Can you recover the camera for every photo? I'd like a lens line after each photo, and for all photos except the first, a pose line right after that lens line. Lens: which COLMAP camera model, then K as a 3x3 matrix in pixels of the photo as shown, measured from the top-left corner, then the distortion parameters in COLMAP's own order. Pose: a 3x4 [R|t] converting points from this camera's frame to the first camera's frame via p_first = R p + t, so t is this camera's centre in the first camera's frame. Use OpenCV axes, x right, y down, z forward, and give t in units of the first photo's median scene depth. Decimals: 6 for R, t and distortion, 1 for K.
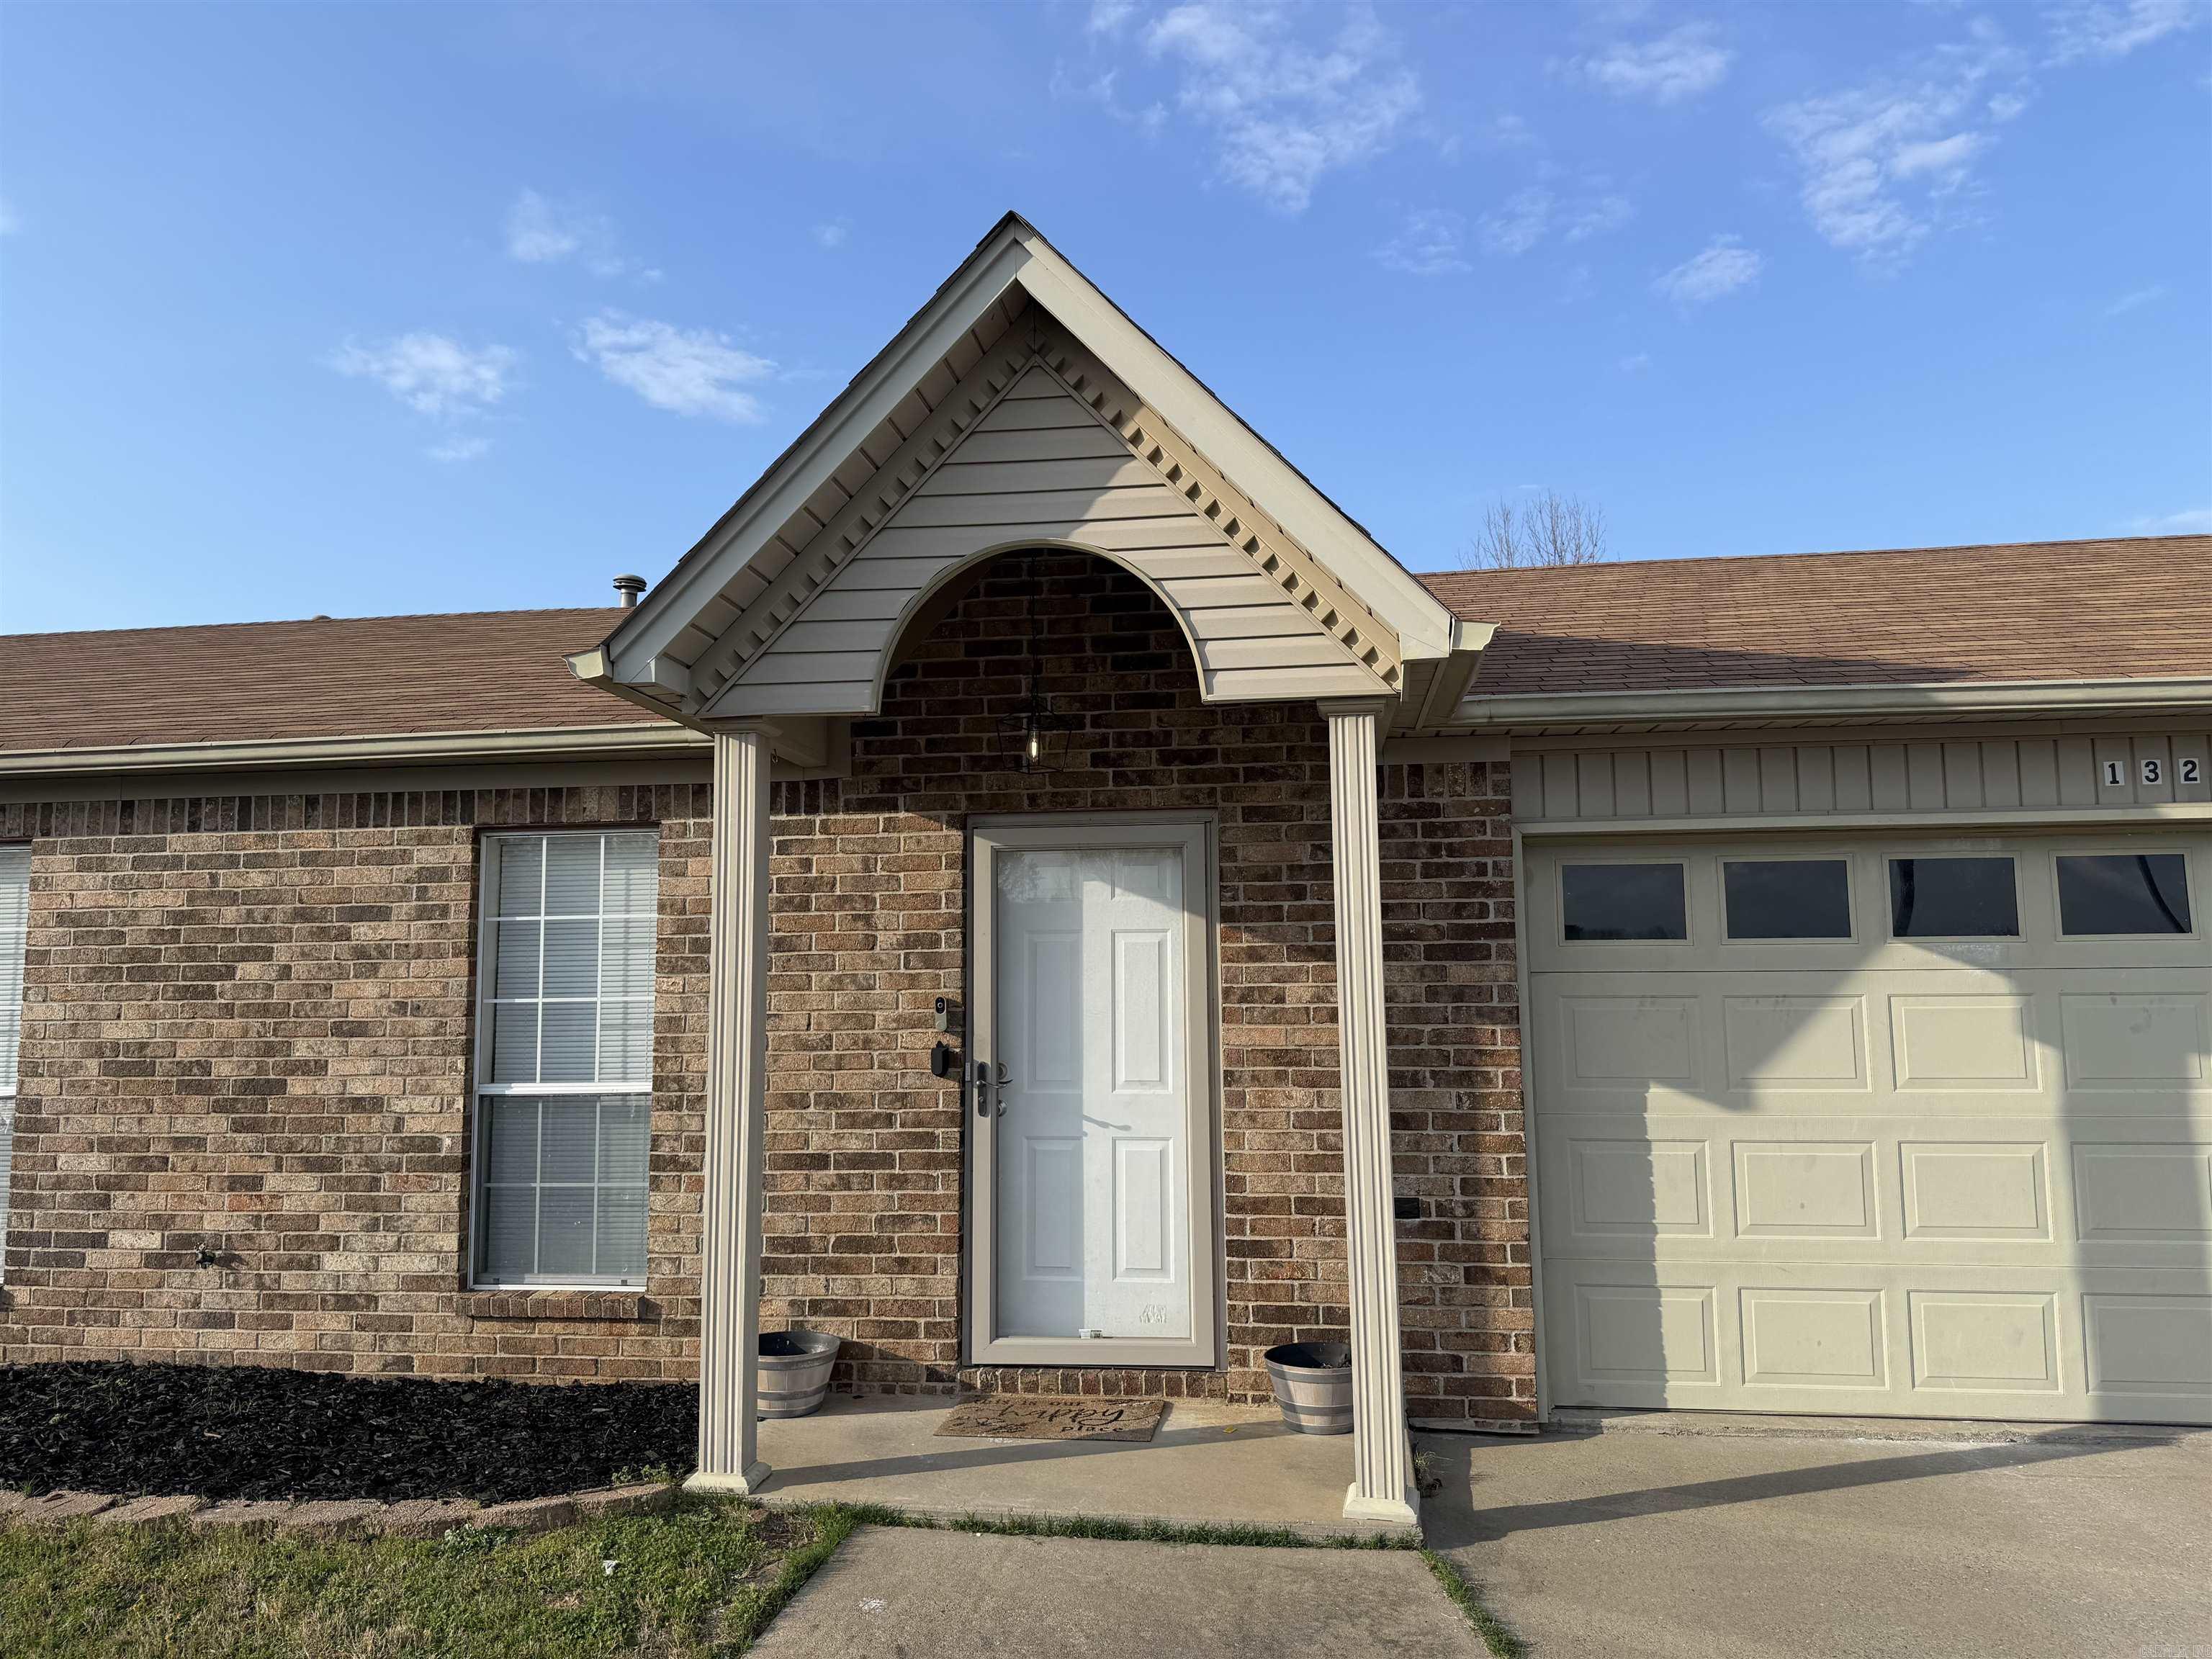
lens RADIAL K [[1547.5, 0, 1106.0], [0, 1547.5, 829.5], [0, 0, 1]] dist [0.089907, -0.123253]
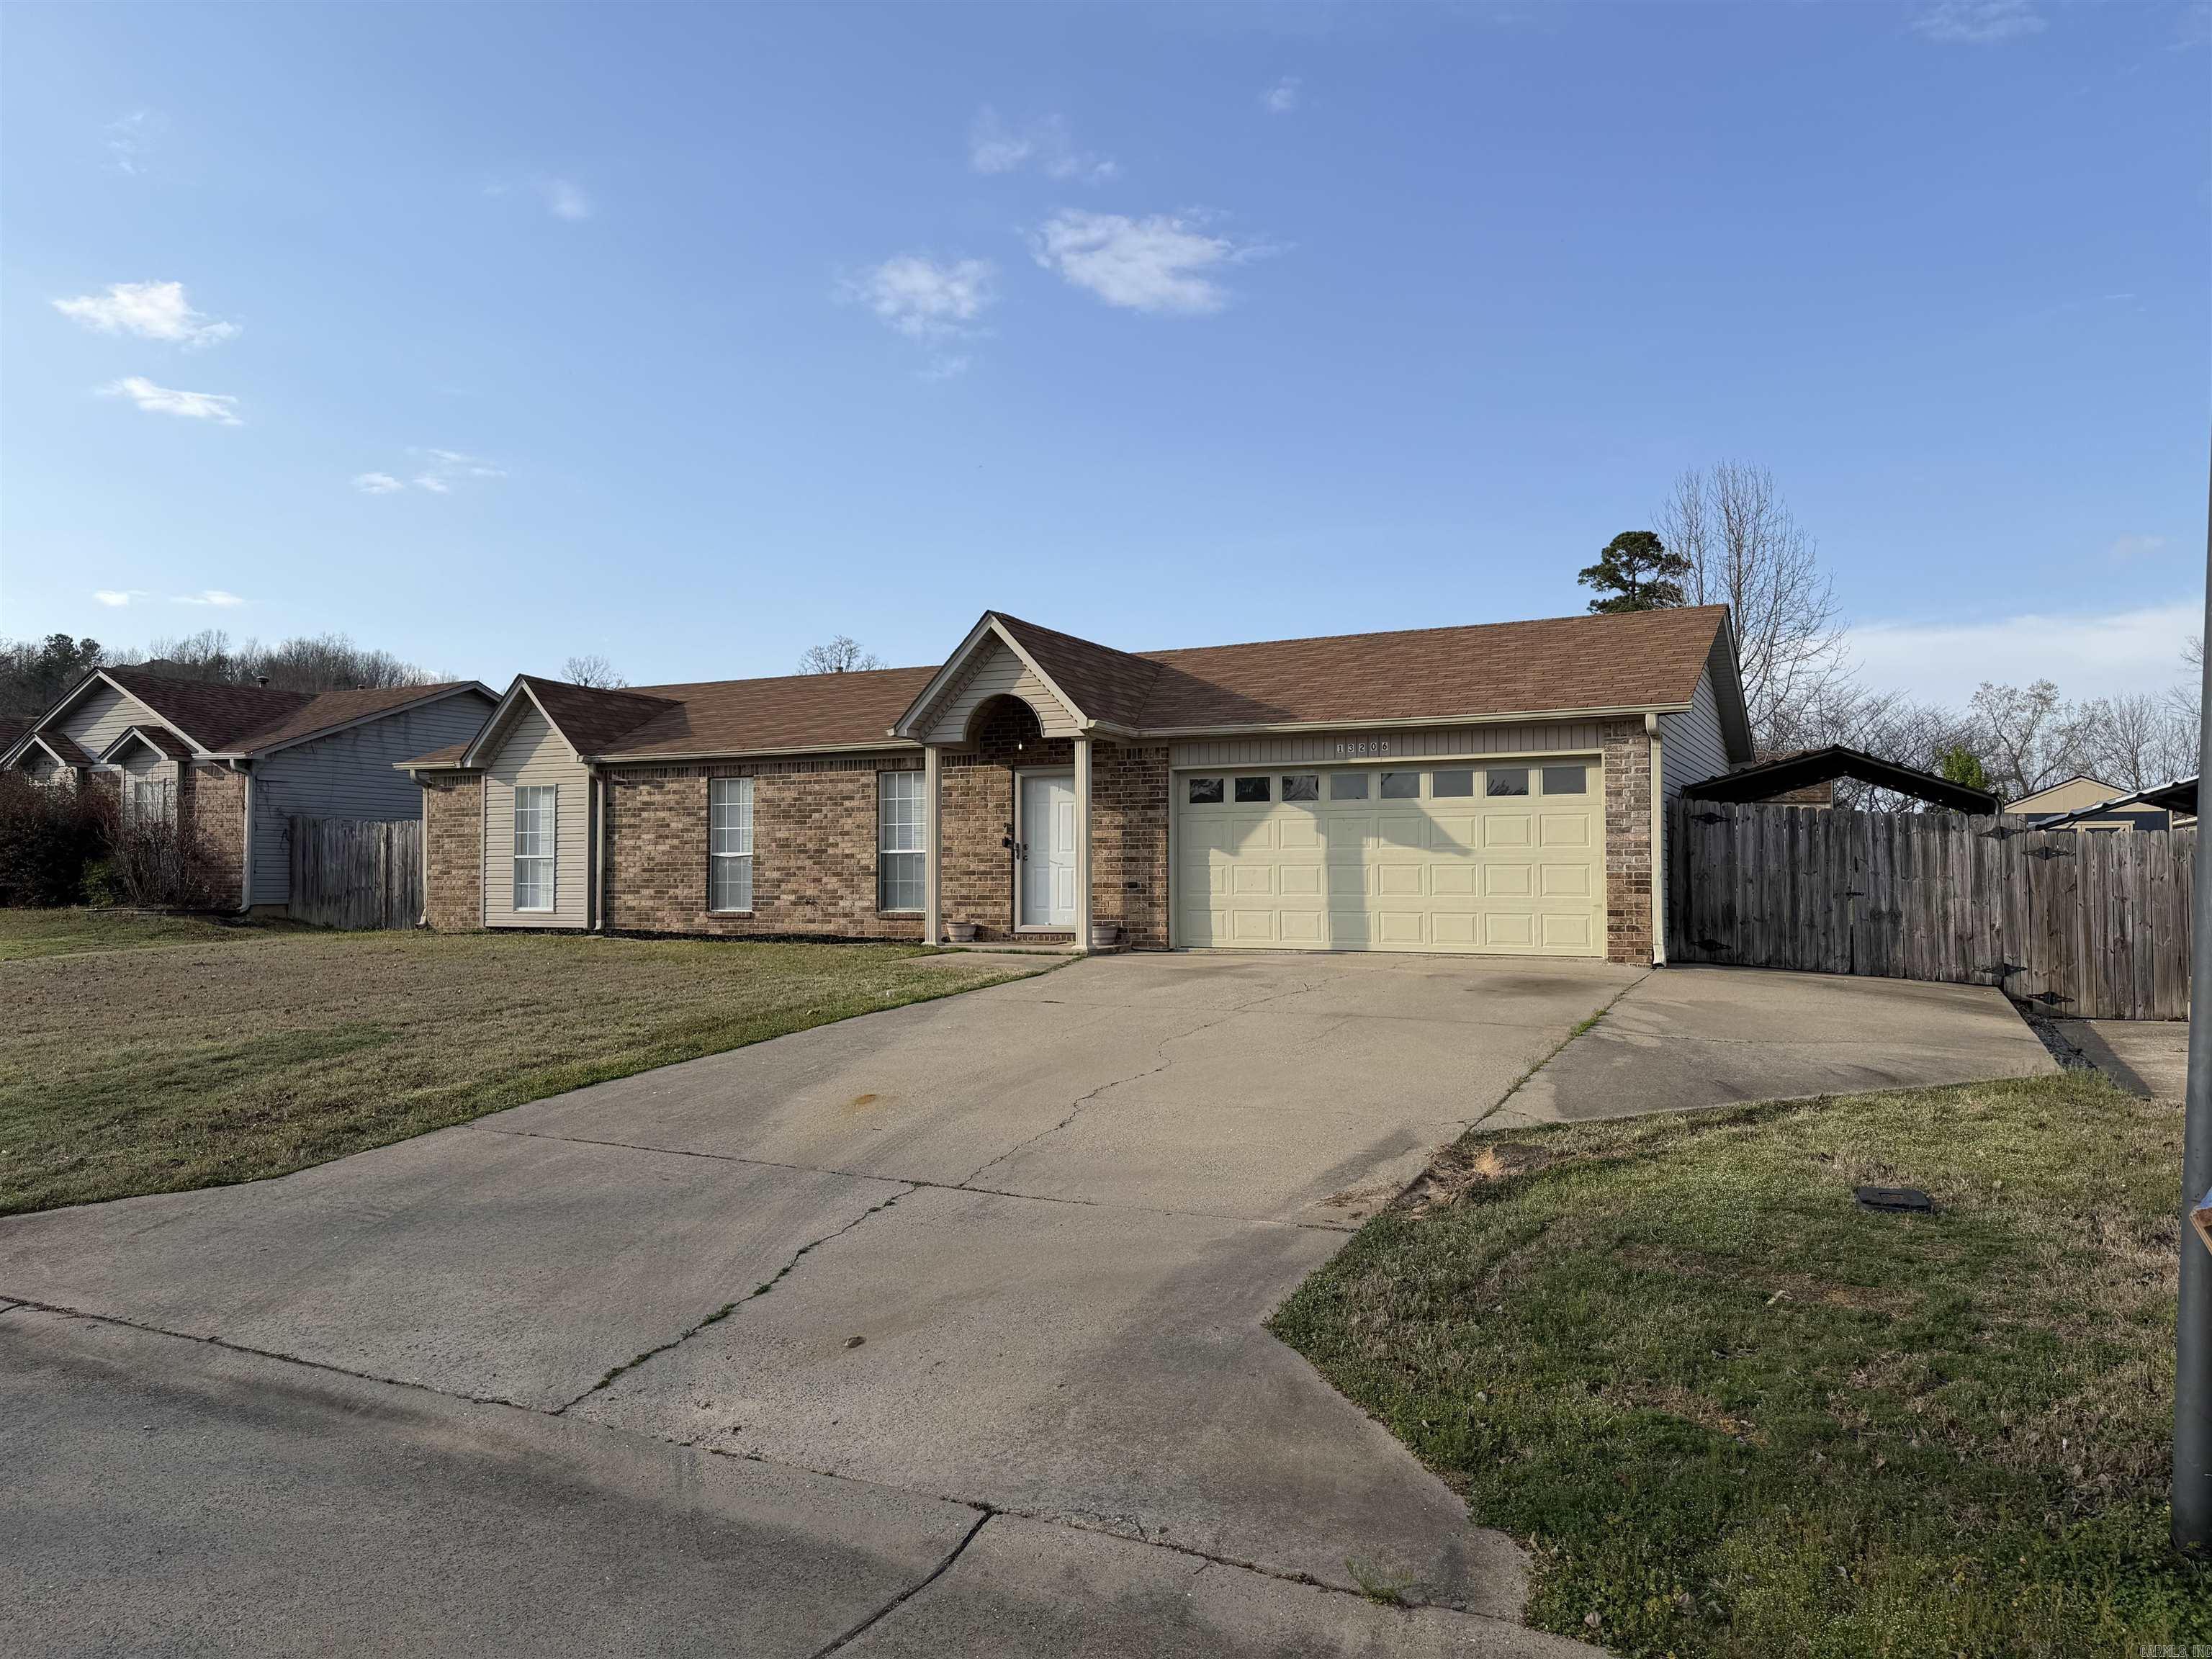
lens RADIAL K [[1522.5, 0, 1101.8], [0, 1522.5, 843.0], [0, 0, 1]] dist [0.147965, -0.246165]
pose [[0.950133, 0.001441, -0.311841, 1.063248], [0.022804, 0.996991, 0.074087, -0.079080], [0.311010, -0.077504, 0.947241, -1.926595]]
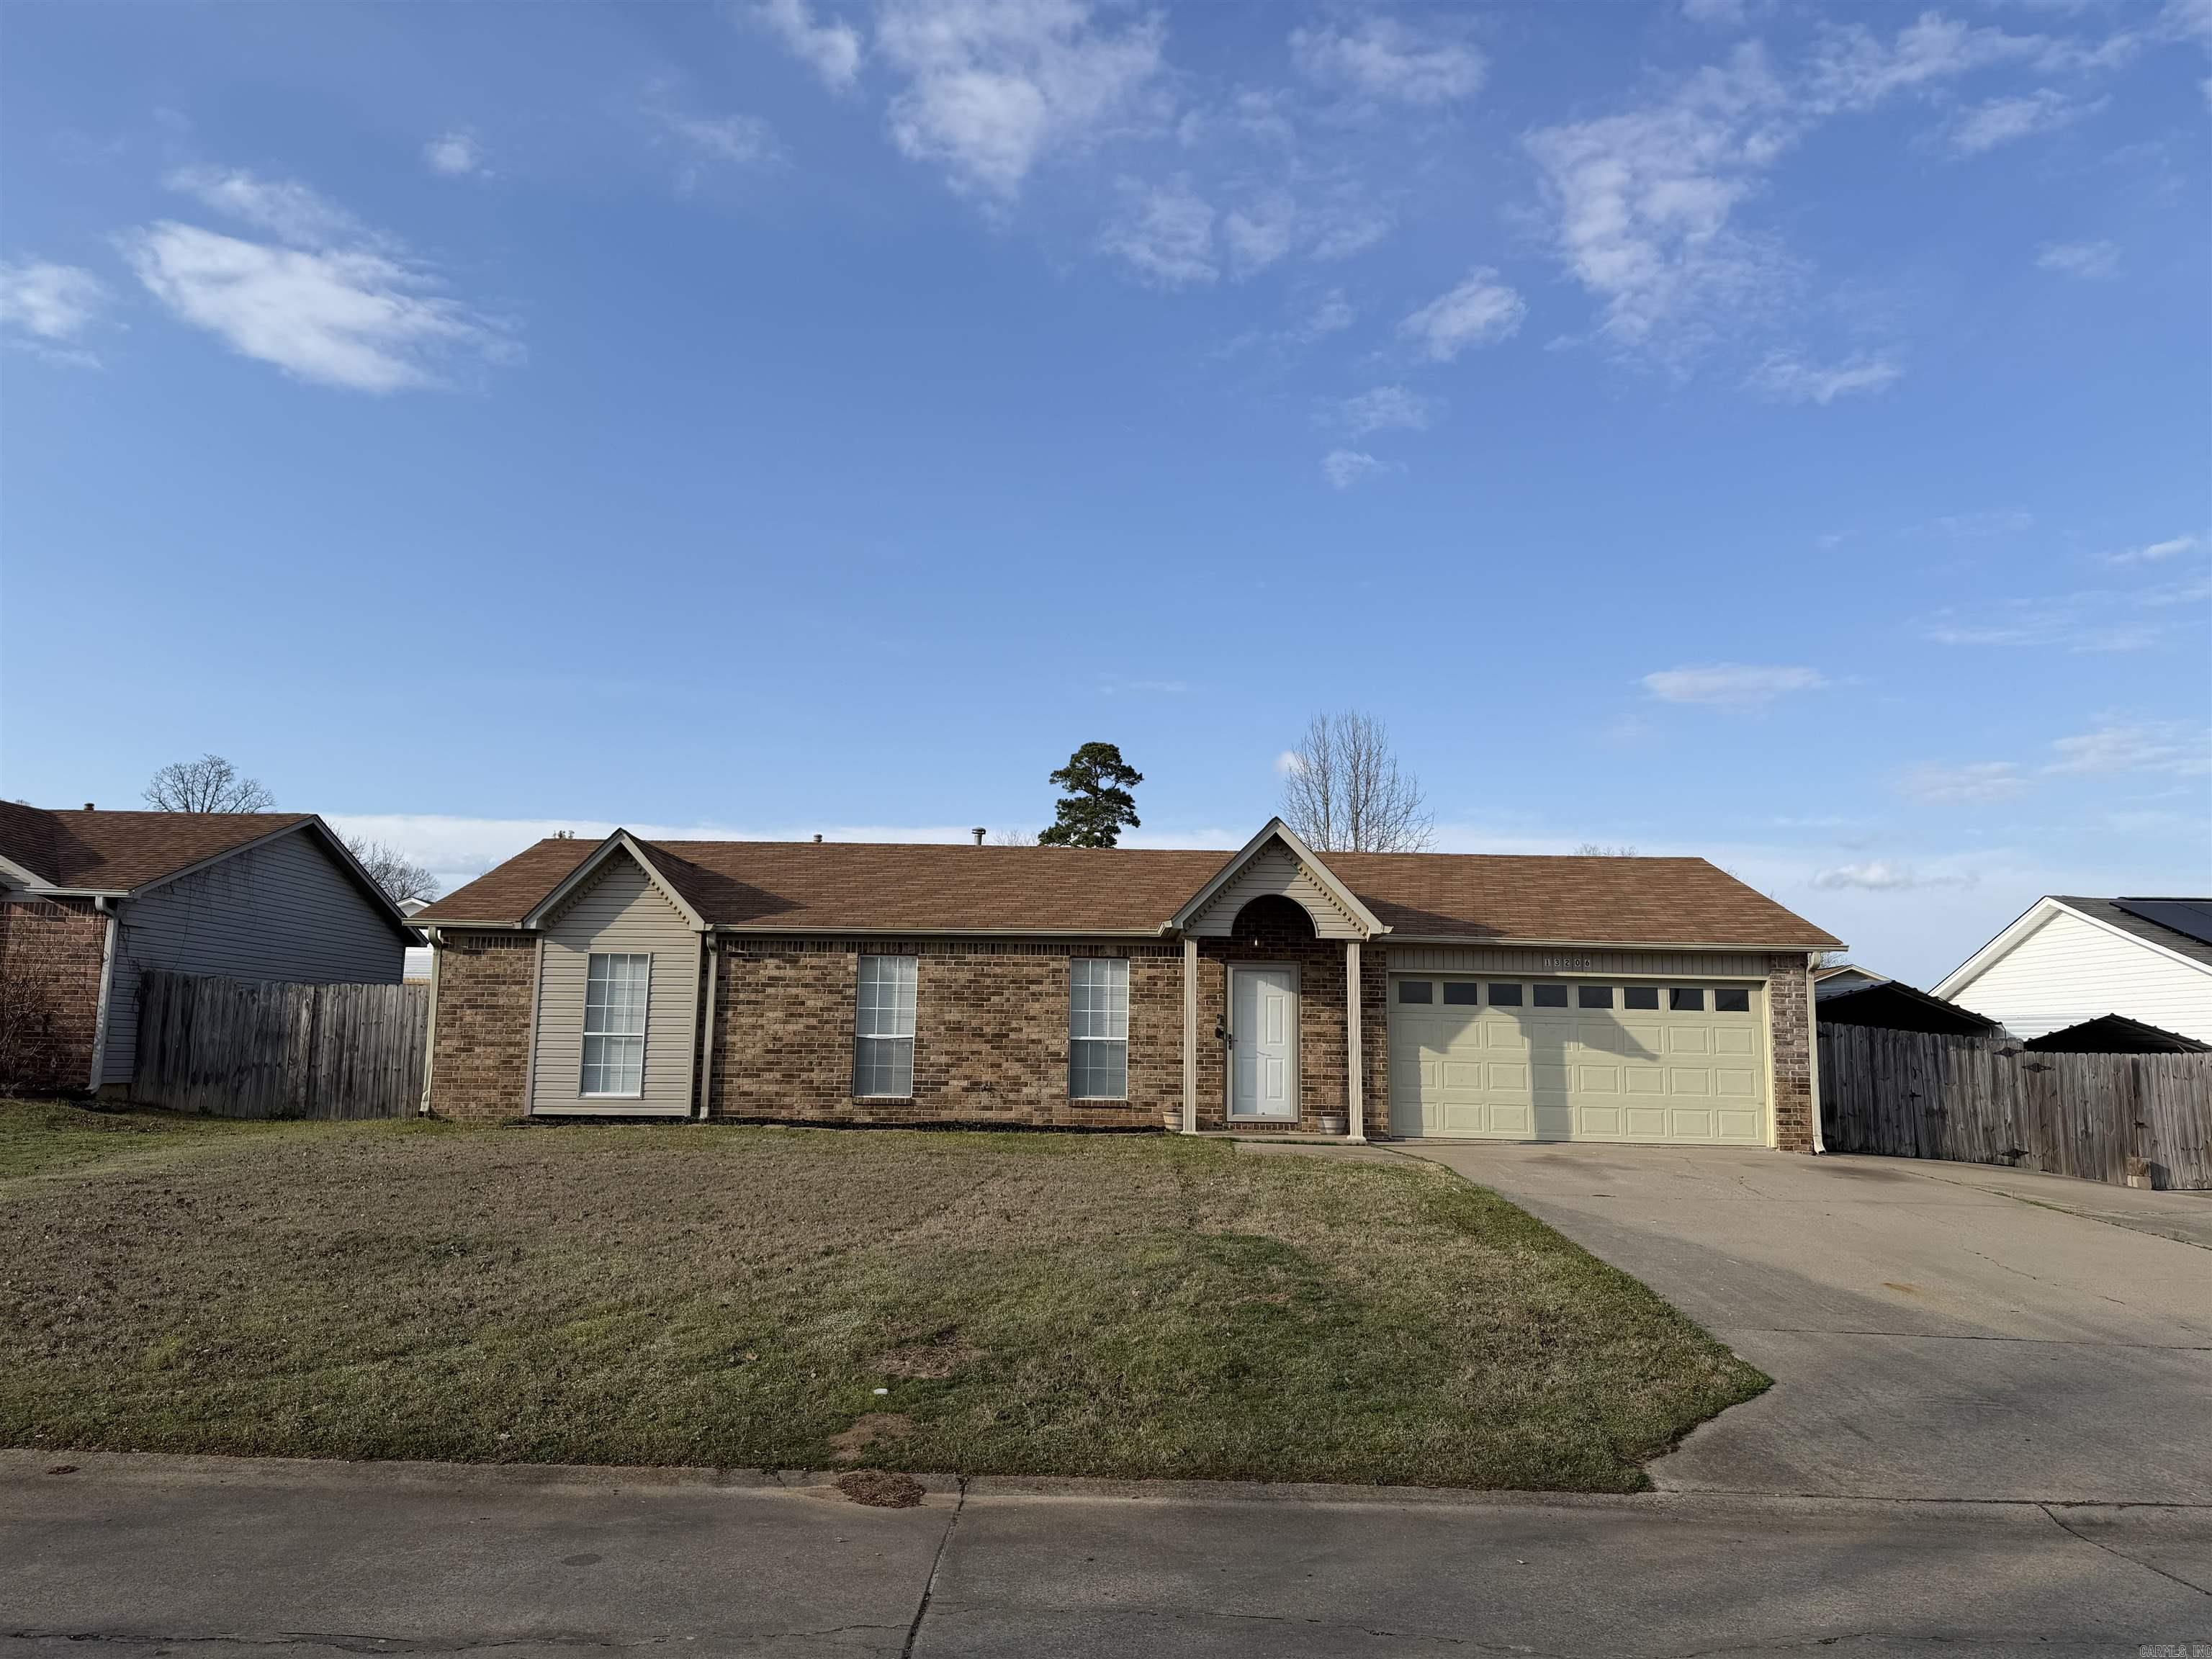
lens RADIAL K [[1522.5, 0, 1101.8], [0, 1522.5, 843.0], [0, 0, 1]] dist [0.147965, -0.246165]
pose [[0.989002, 0.046508, 0.140399, -0.831948], [-0.041432, 0.998385, -0.038861, -0.121211], [-0.141980, 0.032616, 0.989332, -2.229936]]
